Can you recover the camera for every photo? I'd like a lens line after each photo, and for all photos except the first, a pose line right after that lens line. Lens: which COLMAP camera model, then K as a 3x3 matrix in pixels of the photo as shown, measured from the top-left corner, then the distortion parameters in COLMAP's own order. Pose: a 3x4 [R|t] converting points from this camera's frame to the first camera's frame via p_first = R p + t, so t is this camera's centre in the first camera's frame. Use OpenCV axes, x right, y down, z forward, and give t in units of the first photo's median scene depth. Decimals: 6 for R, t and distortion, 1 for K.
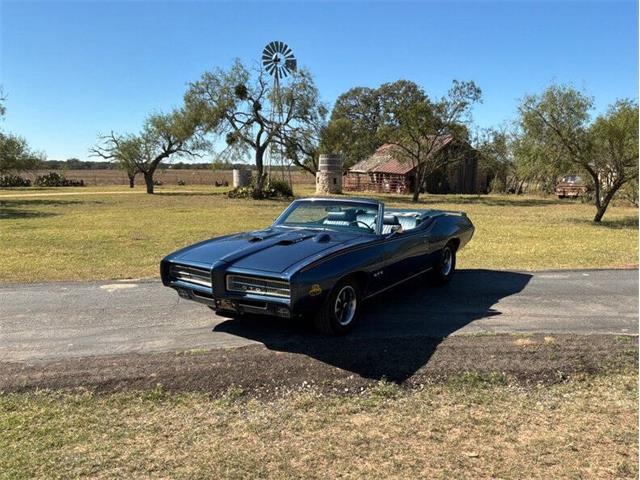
lens RADIAL K [[527.6, 0, 320.0], [0, 527.6, 240.0], [0, 0, 1]] dist [0.052852, -0.102249]
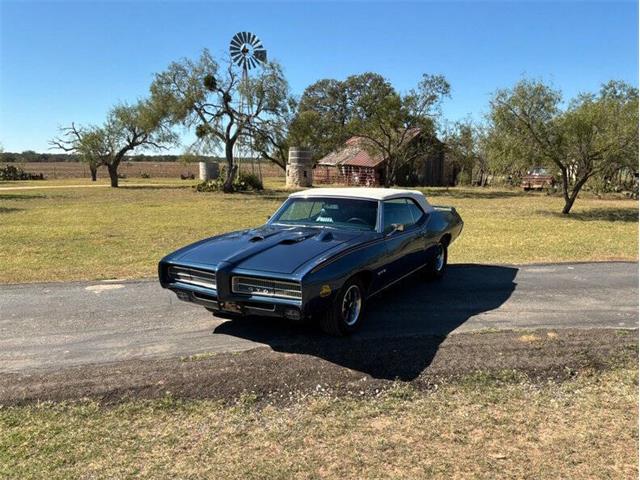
lens RADIAL K [[527.6, 0, 320.0], [0, 527.6, 240.0], [0, 0, 1]] dist [0.052852, -0.102249]
pose [[0.997802, -0.009942, 0.065522, -0.012662], [0.008985, 0.999849, 0.014883, -0.002184], [-0.065660, -0.014262, 0.997740, 0.004047]]
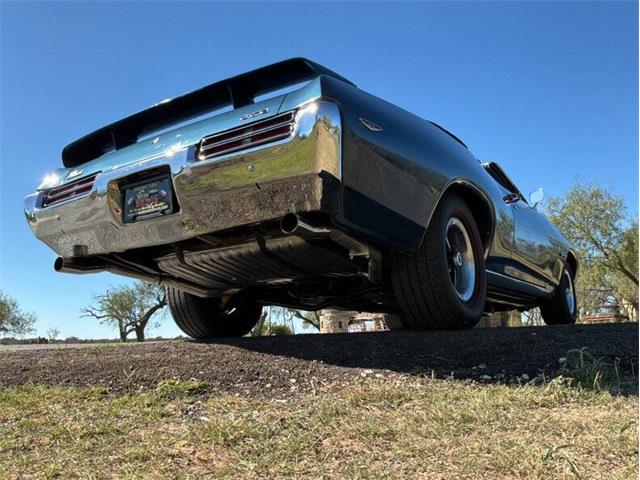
lens RADIAL K [[527.6, 0, 320.0], [0, 527.6, 240.0], [0, 0, 1]] dist [0.052852, -0.102249]
pose [[0.999234, -0.038713, 0.005714, -0.008792], [0.038568, 0.949566, -0.311187, 0.042890], [0.006621, 0.311169, 0.950331, 0.088461]]
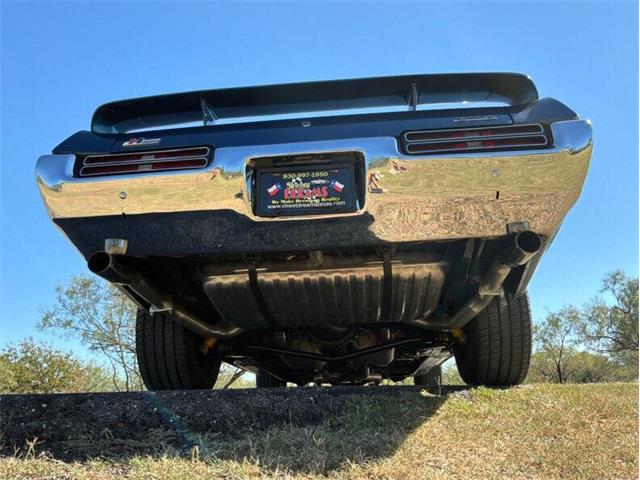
lens RADIAL K [[527.1, 0, 316.1], [0, 527.1, 231.0], [0, 0, 1]] dist [0.060686, -0.117184]
pose [[0.876190, 0.121269, 0.466460, -0.053474], [0.095195, 0.905217, -0.414150, 0.041459], [-0.472471, 0.407279, 0.781598, 0.111309]]
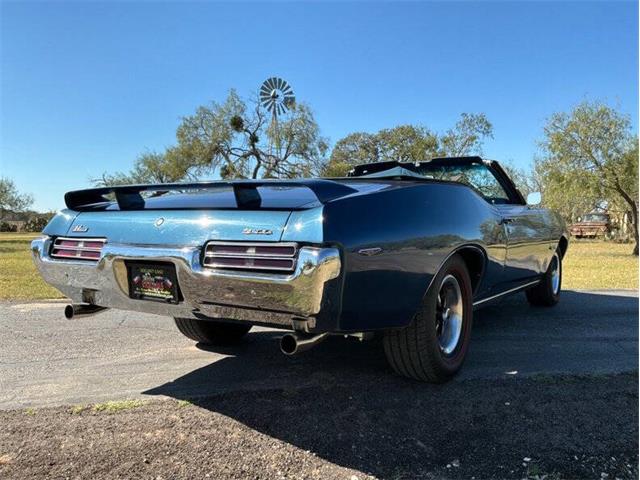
lens RADIAL K [[527.6, 0, 320.0], [0, 527.6, 240.0], [0, 0, 1]] dist [0.052852, -0.102249]
pose [[0.999969, -0.000052, 0.007833, -0.008554], [0.000827, 0.995100, -0.098872, 0.017262], [-0.007790, 0.098875, 0.995069, 0.079933]]
